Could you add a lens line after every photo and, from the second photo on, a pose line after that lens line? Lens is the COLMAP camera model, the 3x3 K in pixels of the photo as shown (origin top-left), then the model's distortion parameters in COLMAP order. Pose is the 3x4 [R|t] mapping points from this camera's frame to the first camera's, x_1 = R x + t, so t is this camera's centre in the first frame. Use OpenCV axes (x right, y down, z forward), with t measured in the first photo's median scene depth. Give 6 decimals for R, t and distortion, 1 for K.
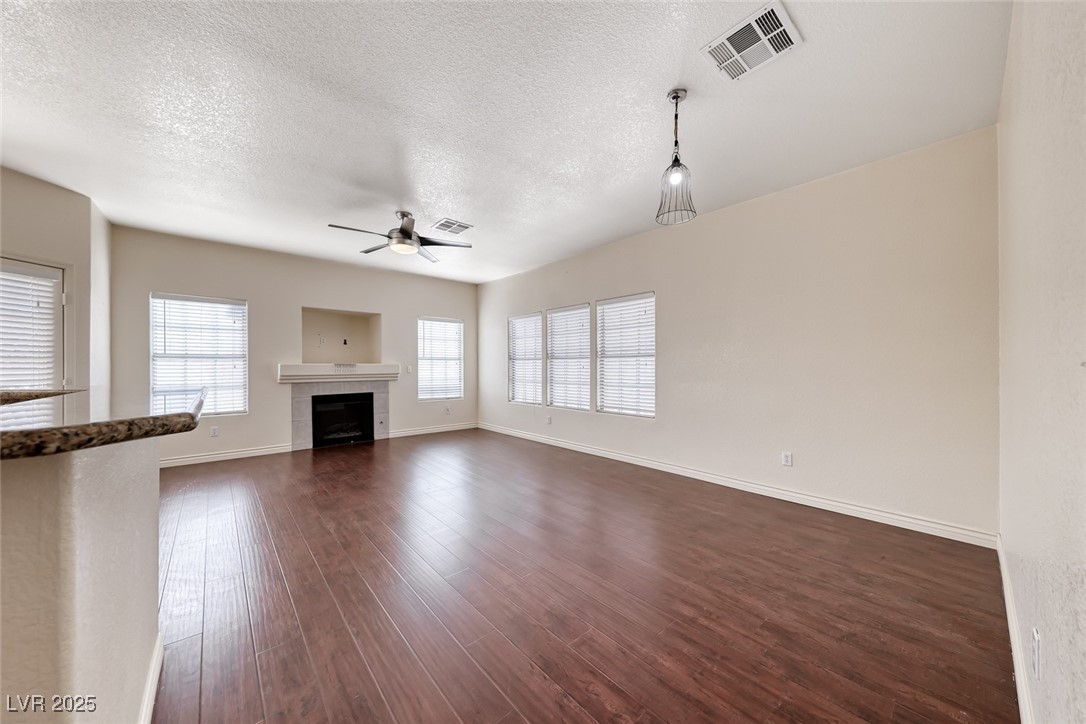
lens RADIAL K [[372.3, 0, 544.1], [0, 372.3, 366.7], [0, 0, 1]] dist [0.008586, -0.004131]
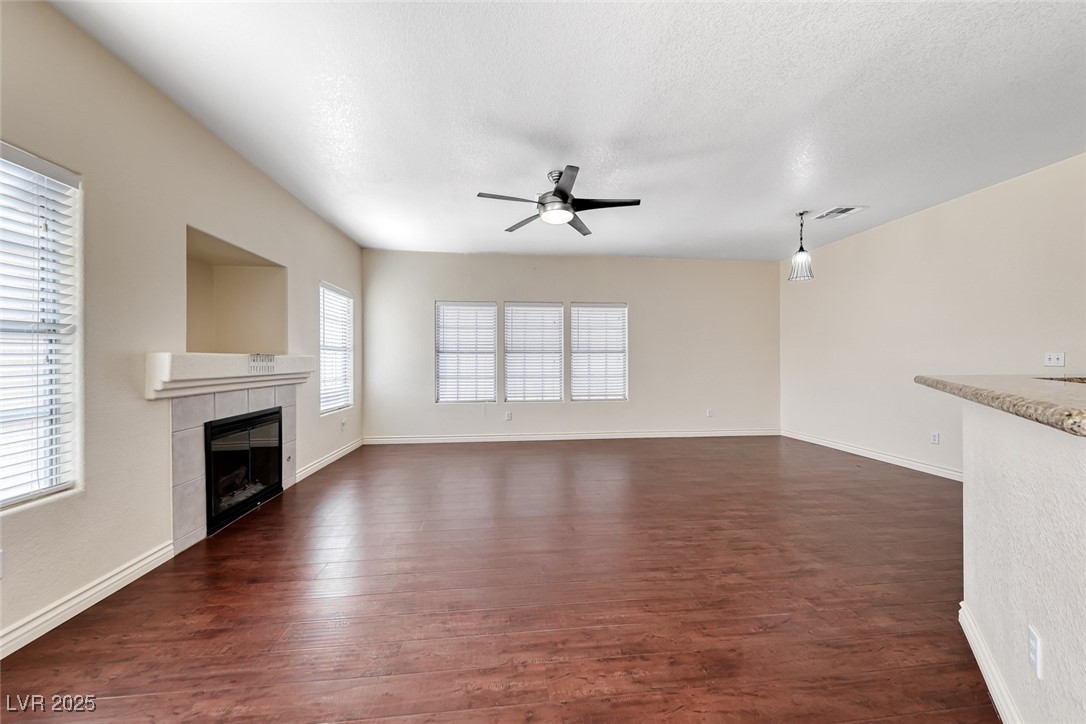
lens RADIAL K [[372.3, 0, 533.0], [0, 372.3, 364.9], [0, 0, 1]] dist [0.008586, -0.004131]
pose [[0.576205, -0.007171, 0.817274, -0.842881], [-0.000759, 0.999956, 0.009309, 0.001354], [-0.817305, -0.005984, 0.576175, 0.444707]]
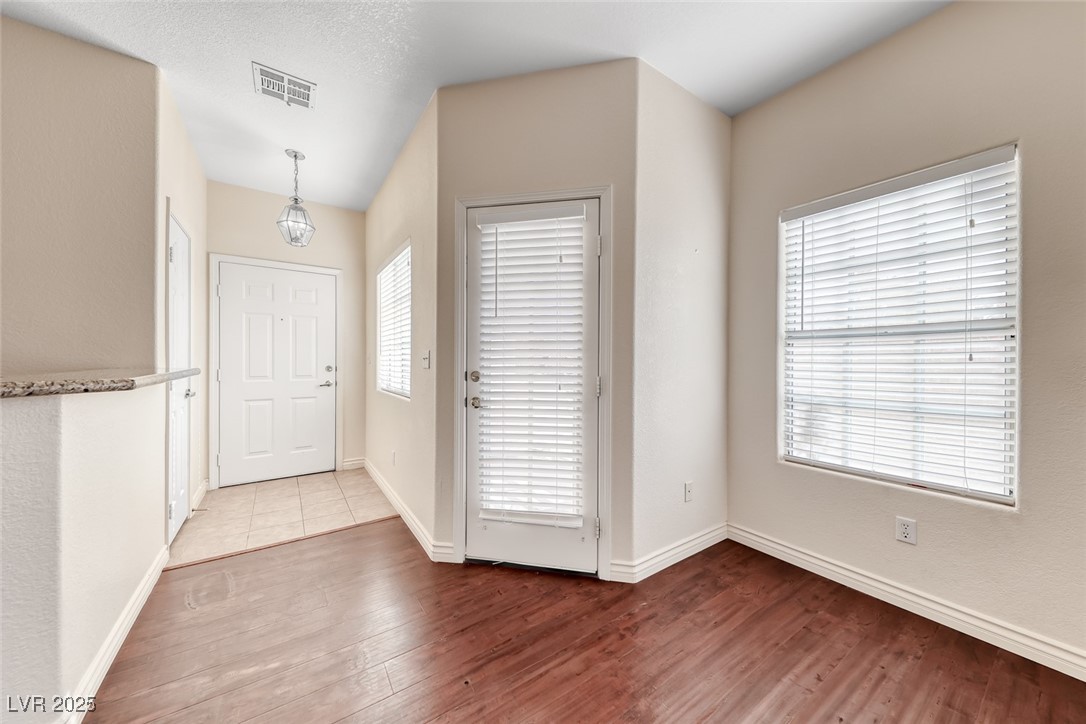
lens RADIAL K [[372.3, 0, 541.0], [0, 372.3, 361.4], [0, 0, 1]] dist [0.008586, -0.004131]
pose [[-0.132085, 0.004372, -0.991229, -0.447060], [-0.006113, 0.999968, 0.005225, 0.003909], [0.991219, 0.006749, -0.132054, 0.662927]]
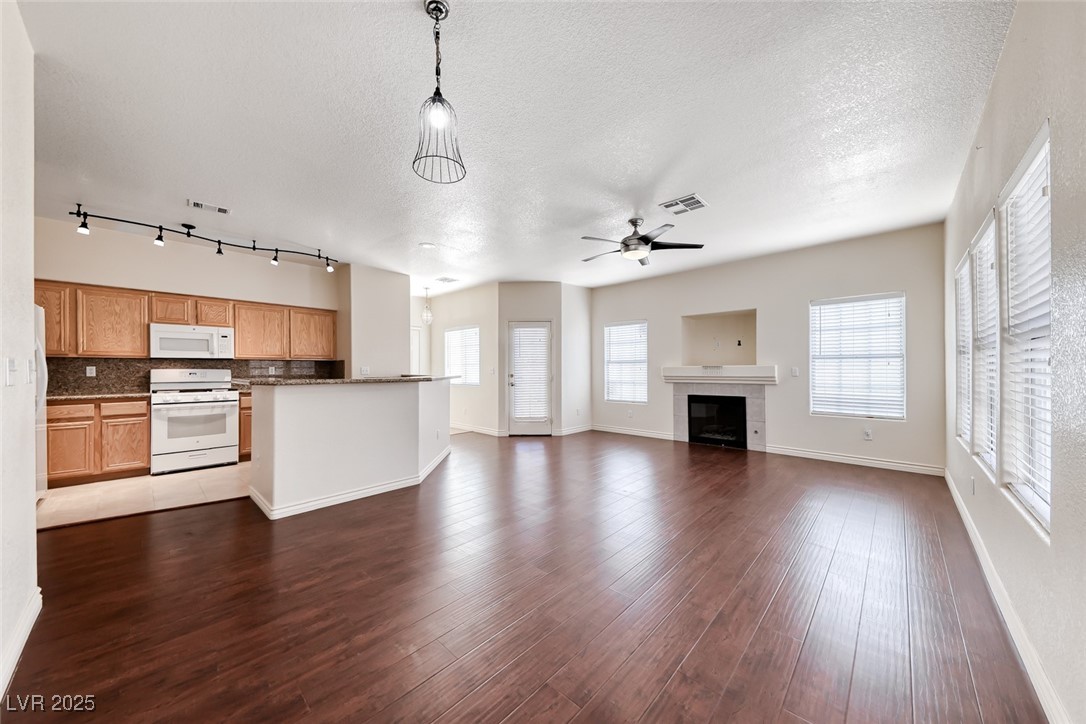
lens RADIAL K [[372.3, 0, 539.0], [0, 372.3, 369.8], [0, 0, 1]] dist [0.008586, -0.004131]
pose [[0.098397, 0.002883, -0.995143, 0.489606], [0.002072, 0.999993, 0.003102, -0.001702], [0.995145, -0.002367, 0.098390, 0.491810]]
